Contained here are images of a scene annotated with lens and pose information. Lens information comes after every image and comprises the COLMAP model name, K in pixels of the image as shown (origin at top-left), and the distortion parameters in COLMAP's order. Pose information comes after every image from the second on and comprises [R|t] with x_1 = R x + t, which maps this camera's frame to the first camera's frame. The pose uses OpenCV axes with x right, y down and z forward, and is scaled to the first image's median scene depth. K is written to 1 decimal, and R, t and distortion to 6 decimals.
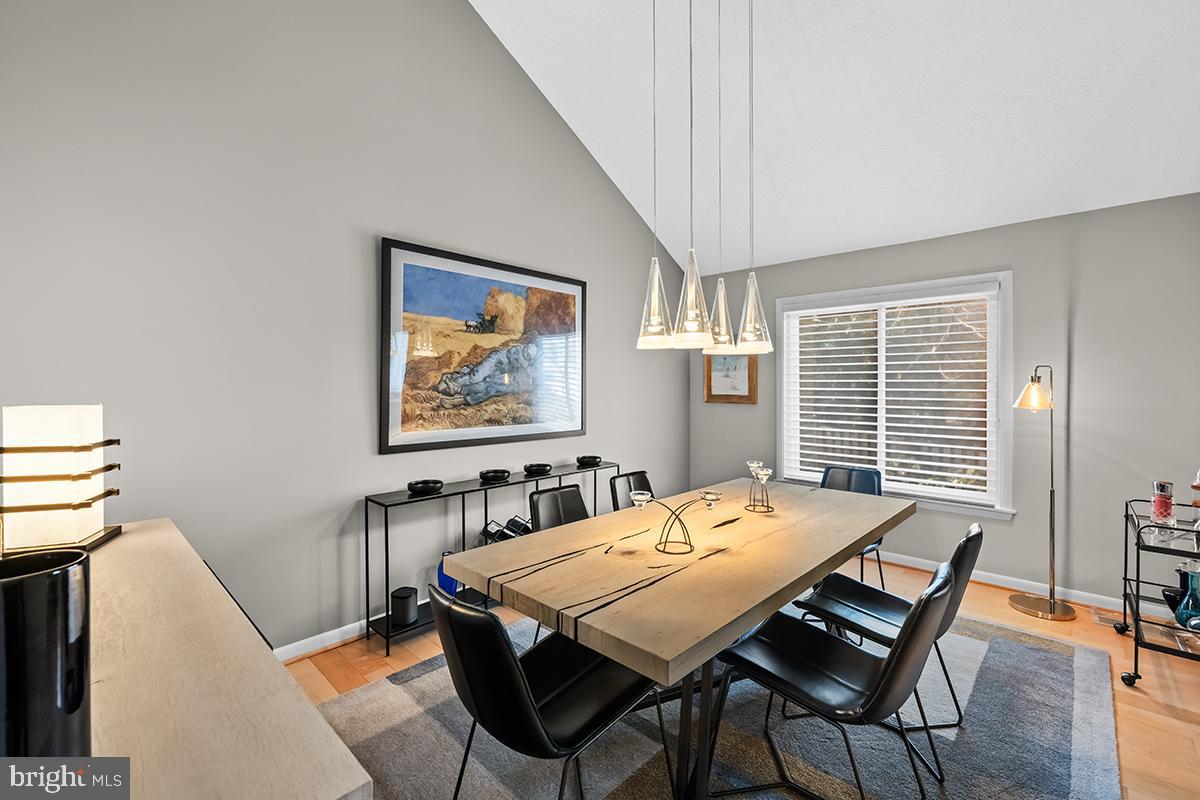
lens RADIAL K [[485.3, 0, 605.9], [0, 485.3, 411.4], [0, 0, 1]] dist [0.000885, 0.000285]
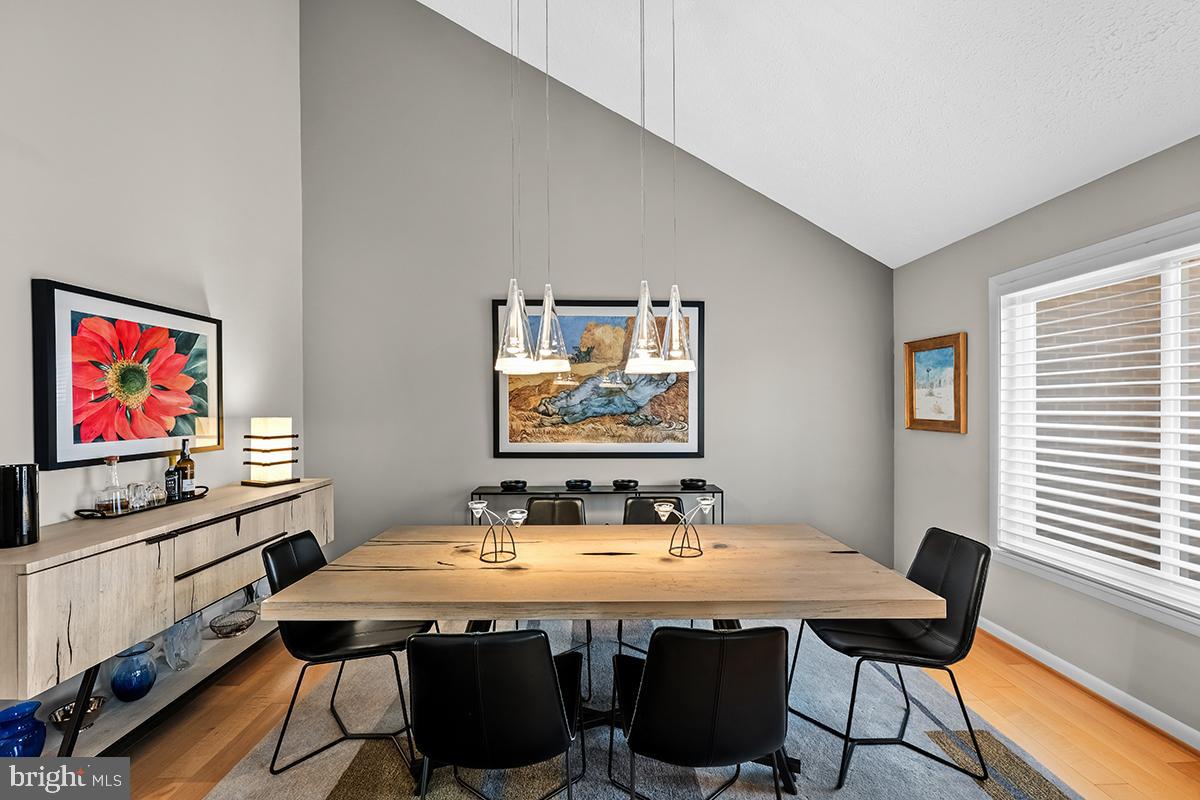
lens RADIAL K [[485.3, 0, 609.5], [0, 485.3, 408.3], [0, 0, 1]] dist [0.000885, 0.000285]
pose [[0.711152, 0.002355, -0.703034, 0.638398], [-0.035695, 0.998826, -0.032761, -0.015958], [0.702131, 0.048393, 0.710401, 0.225369]]
